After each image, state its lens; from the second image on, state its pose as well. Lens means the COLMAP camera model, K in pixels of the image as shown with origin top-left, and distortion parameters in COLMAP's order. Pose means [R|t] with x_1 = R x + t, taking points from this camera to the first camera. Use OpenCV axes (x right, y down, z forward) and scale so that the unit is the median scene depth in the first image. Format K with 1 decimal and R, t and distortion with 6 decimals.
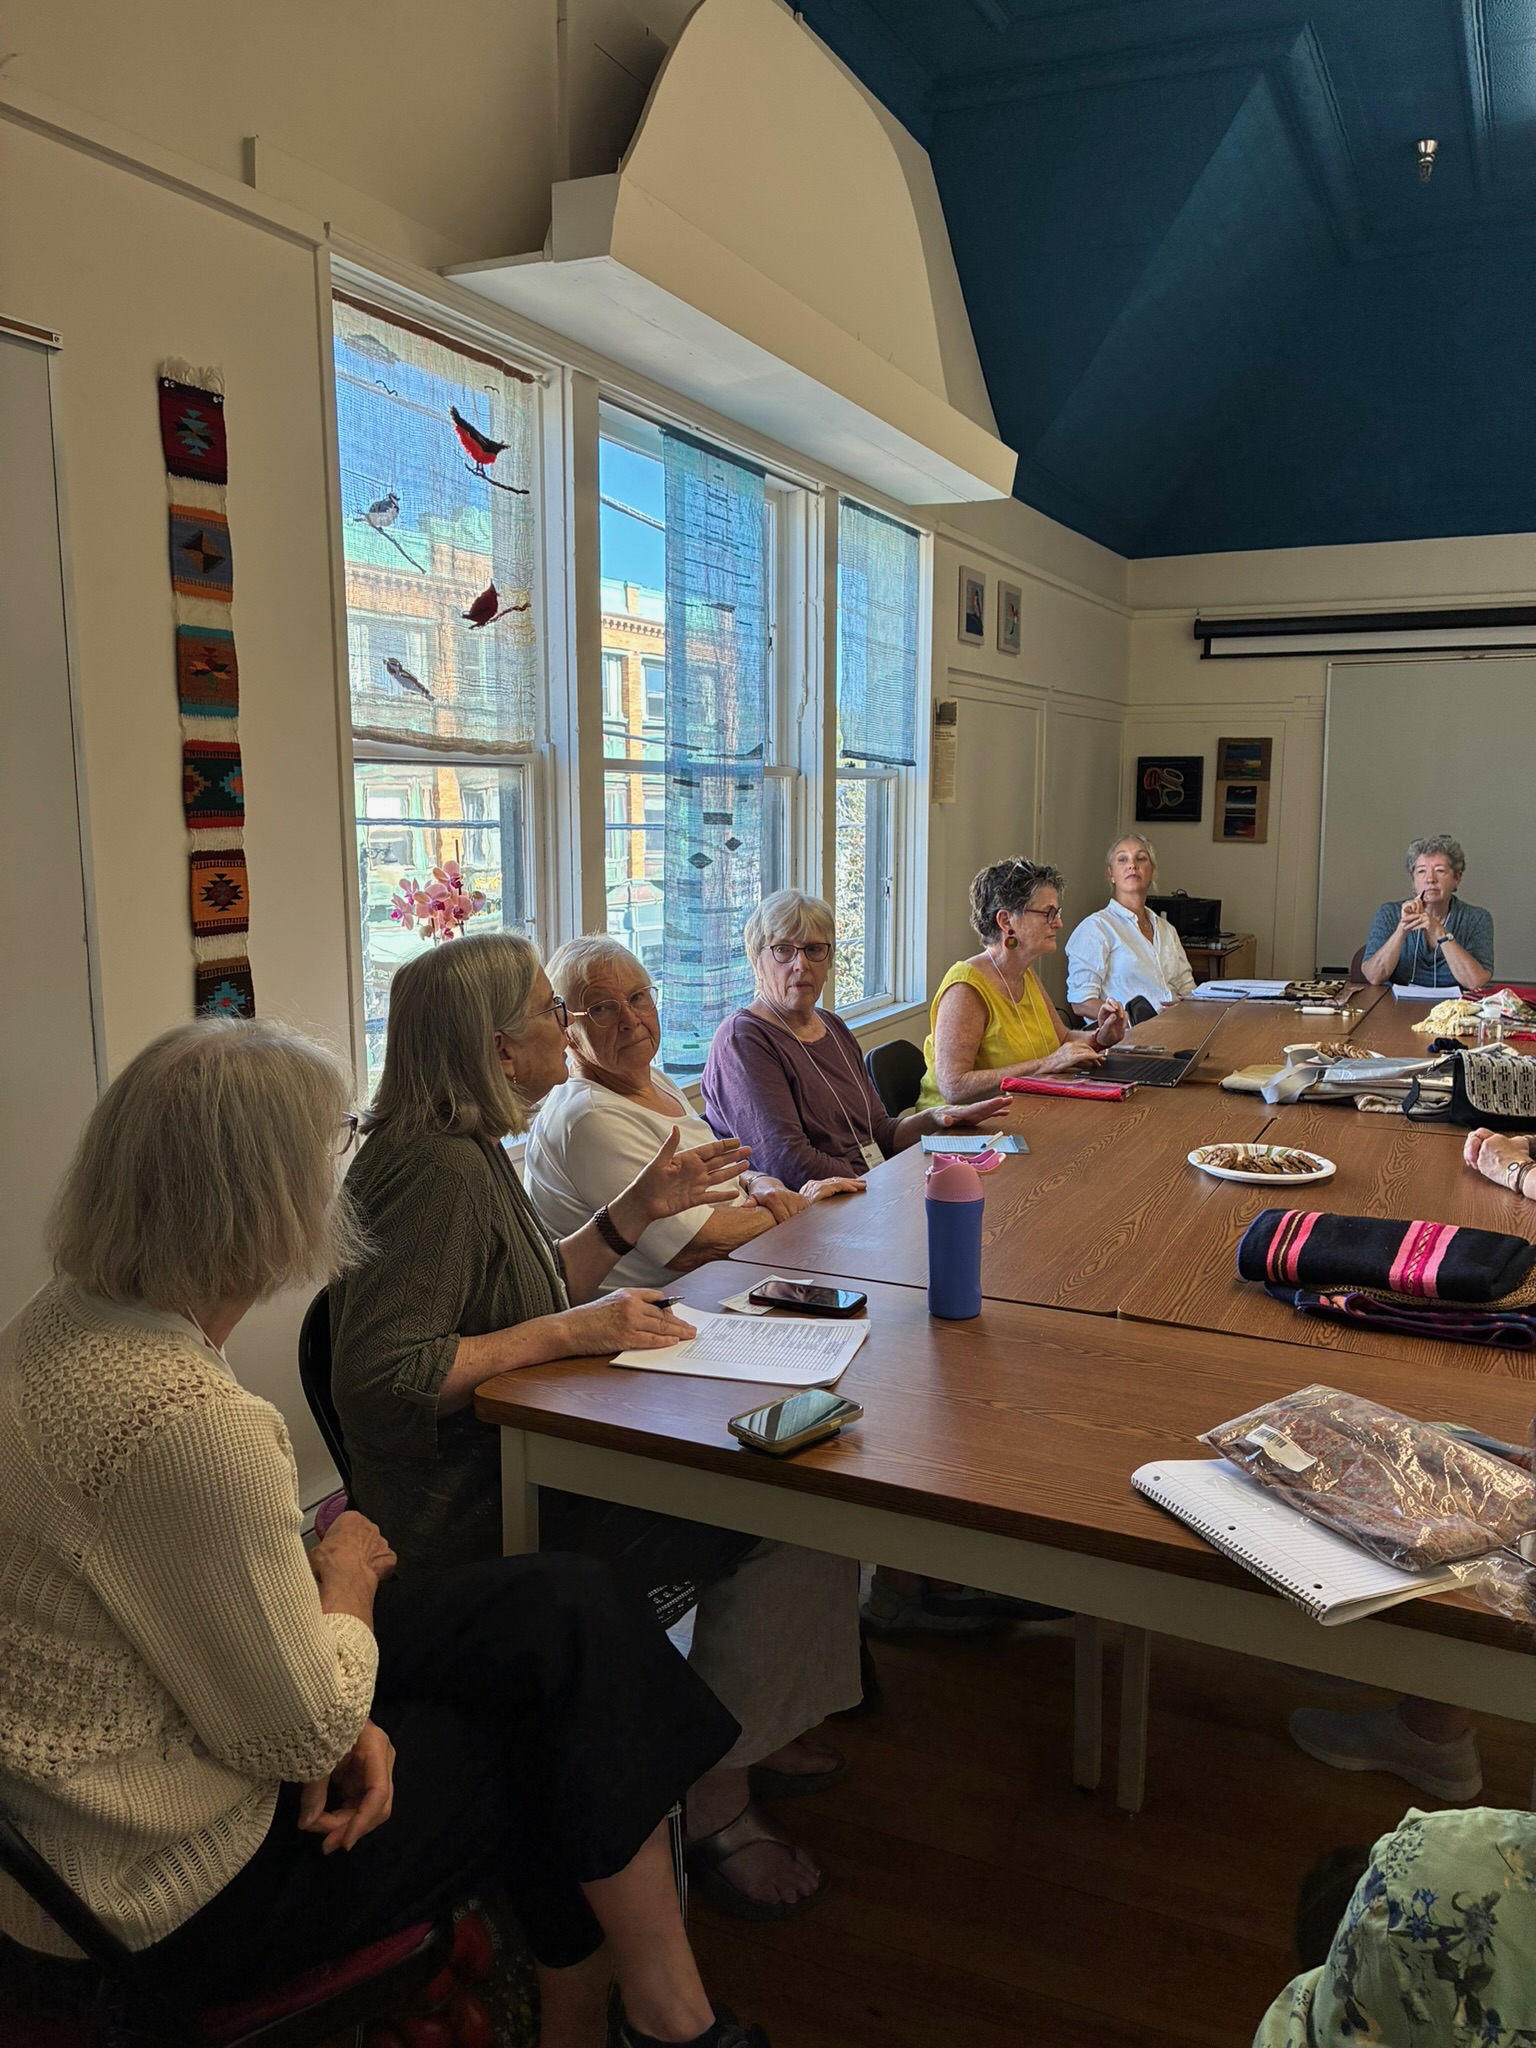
lens RADIAL K [[1552.8, 0, 768.0], [0, 1552.8, 1024.0], [0, 0, 1]] dist [0.046078, -0.052965]
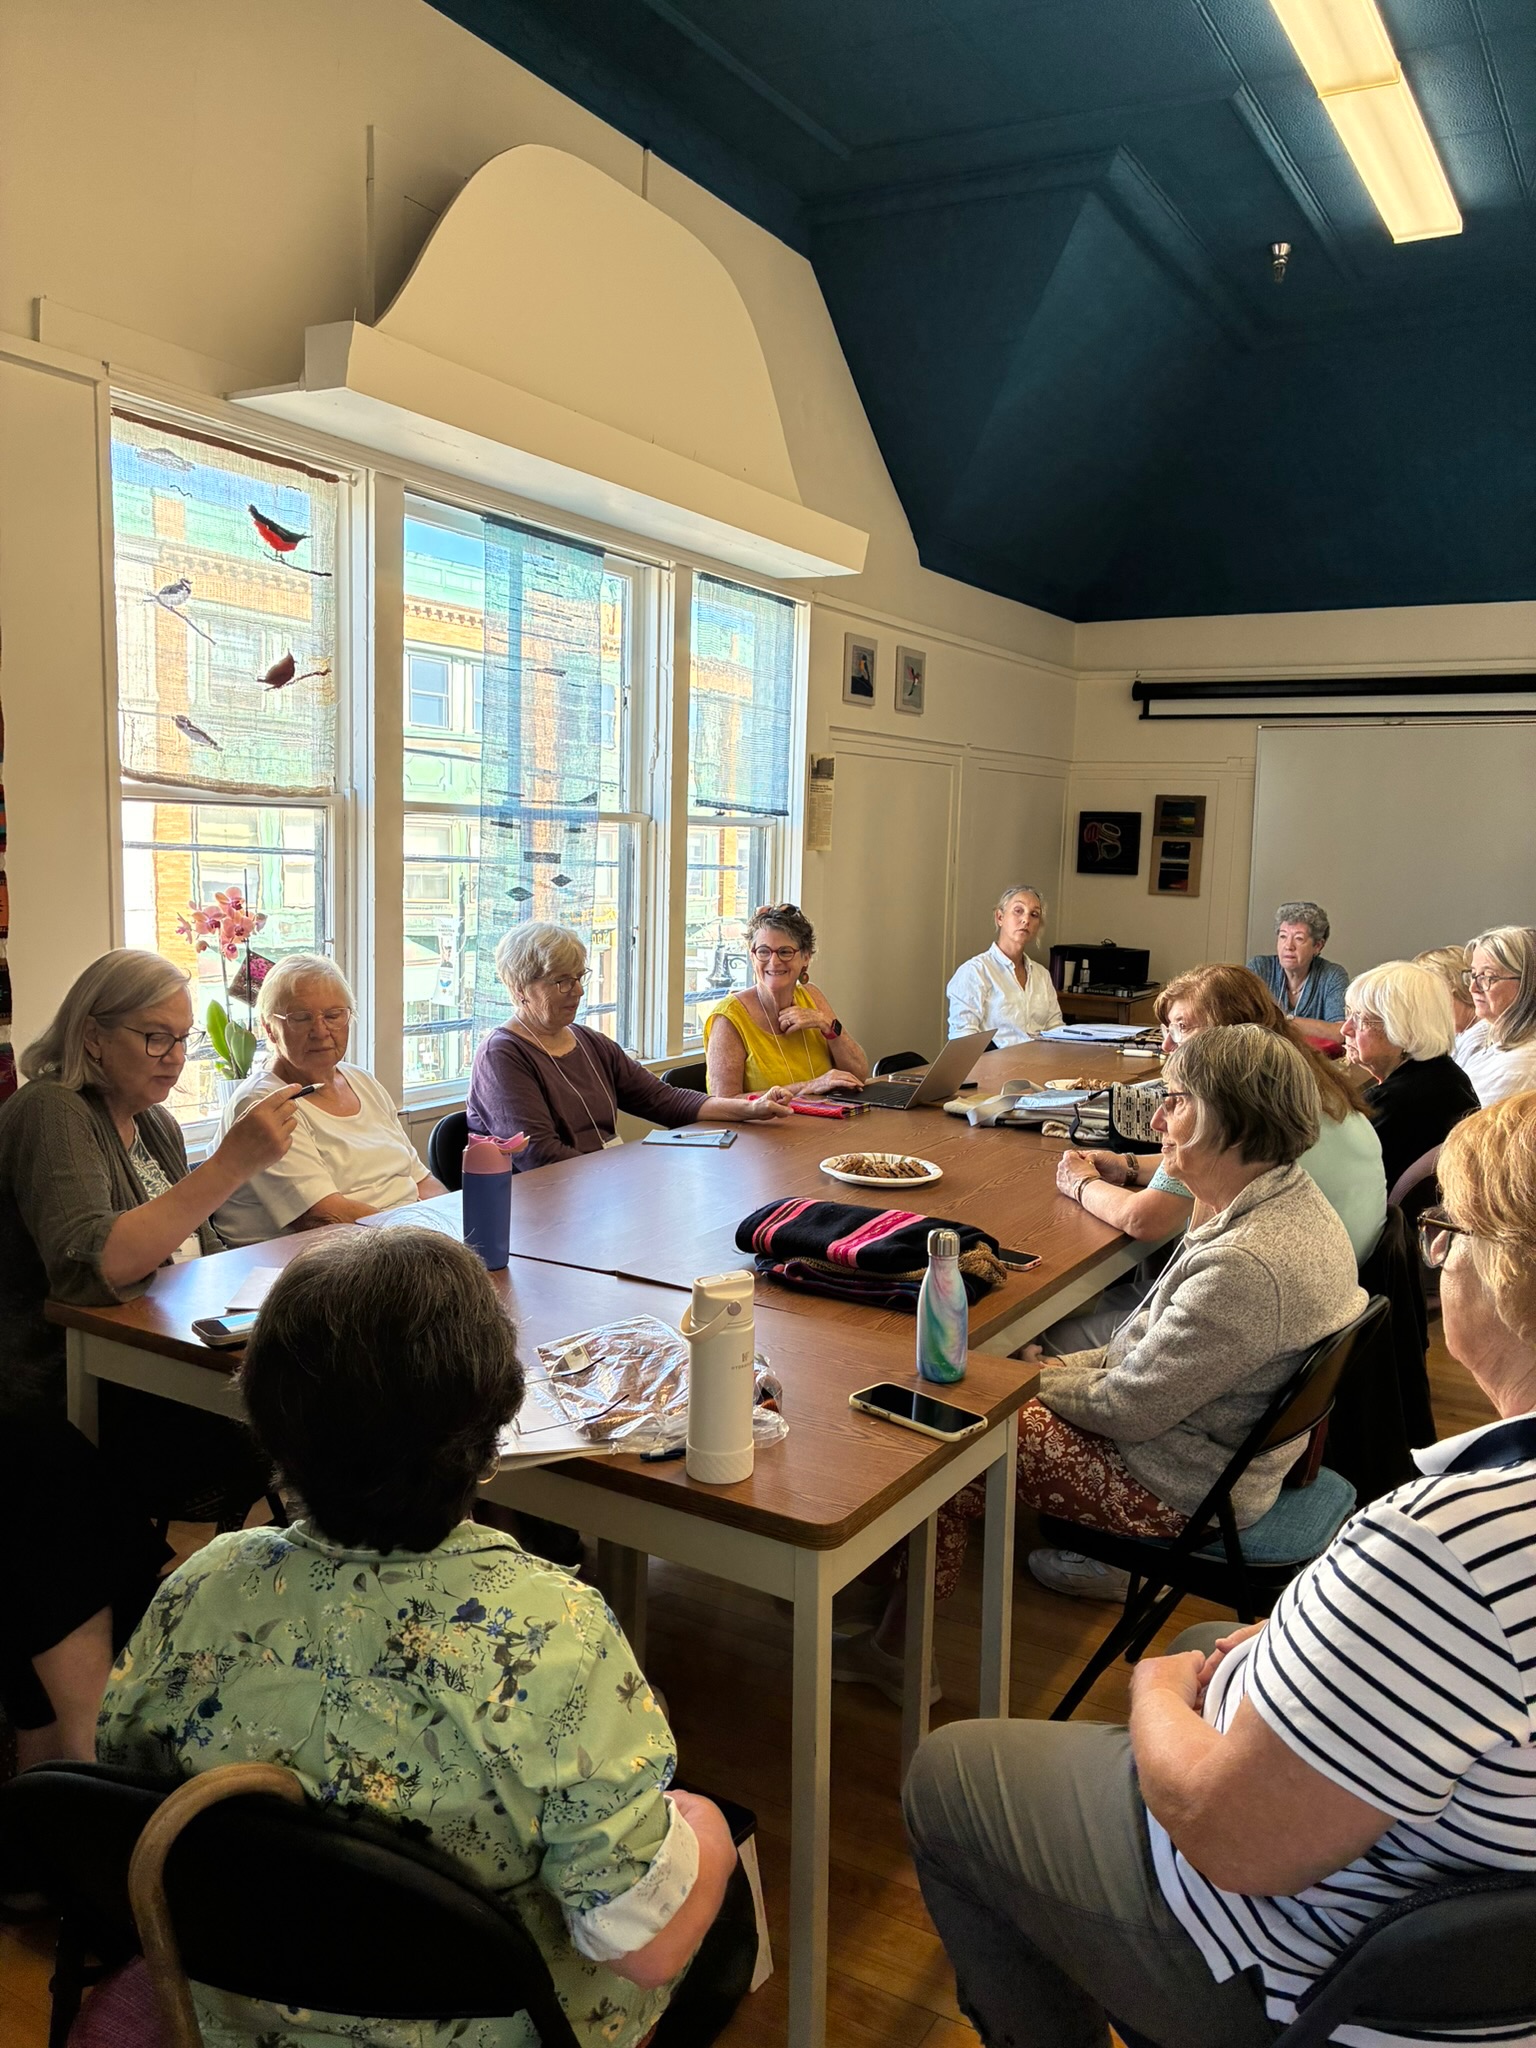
lens RADIAL K [[1564.5, 0, 768.0], [0, 1564.5, 1024.0], [0, 0, 1]] dist [0.060566, -0.067424]
pose [[0.995607, 0.036209, -0.086347, 0.229479], [-0.038515, 0.998940, -0.025199, 0.009972], [0.085343, 0.028414, 0.995946, -0.110731]]
